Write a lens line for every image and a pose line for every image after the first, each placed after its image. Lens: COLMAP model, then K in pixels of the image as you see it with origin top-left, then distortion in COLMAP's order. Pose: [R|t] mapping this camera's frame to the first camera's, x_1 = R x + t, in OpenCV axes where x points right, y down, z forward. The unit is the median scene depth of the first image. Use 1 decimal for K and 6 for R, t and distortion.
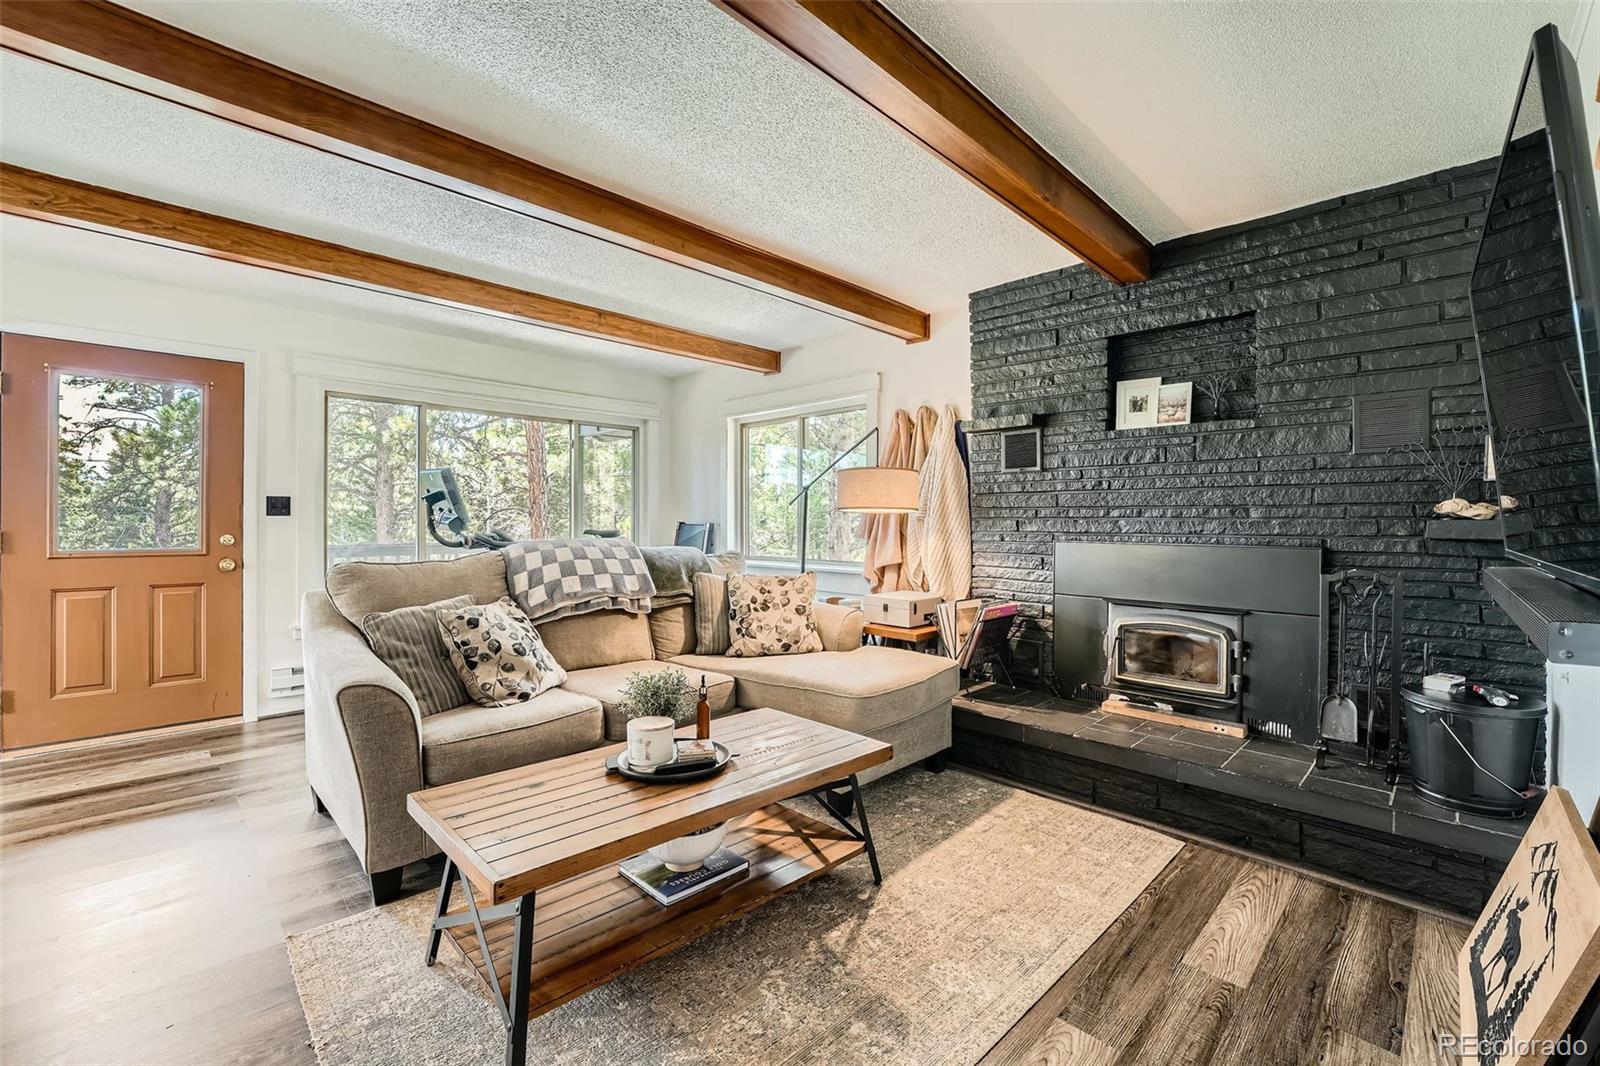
lens RADIAL K [[687.2, 0, 805.6], [0, 687.2, 523.9], [0, 0, 1]] dist [0.001772, 0.000444]
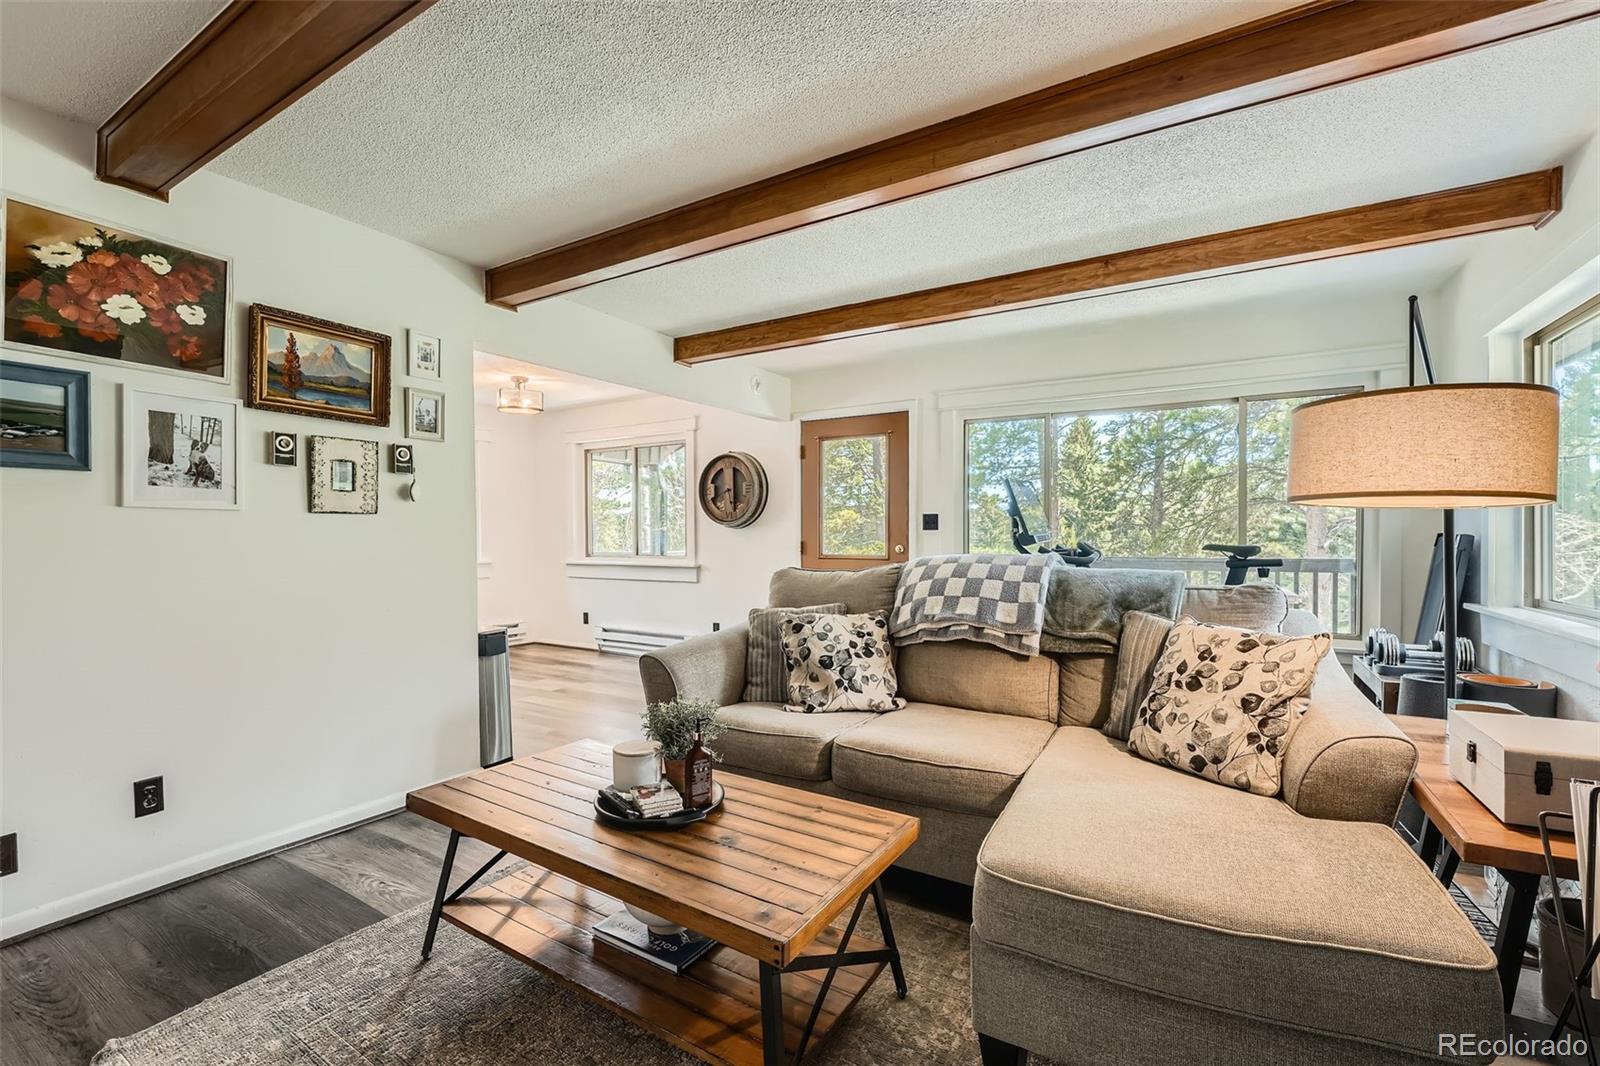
lens RADIAL K [[687.2, 0, 799.4], [0, 687.2, 535.8], [0, 0, 1]] dist [0.001772, 0.000444]
pose [[0.238331, -0.002888, -0.971180, 0.454011], [-0.001576, 0.999993, -0.003360, 0.003410], [0.971183, 0.002331, 0.238324, 0.612011]]
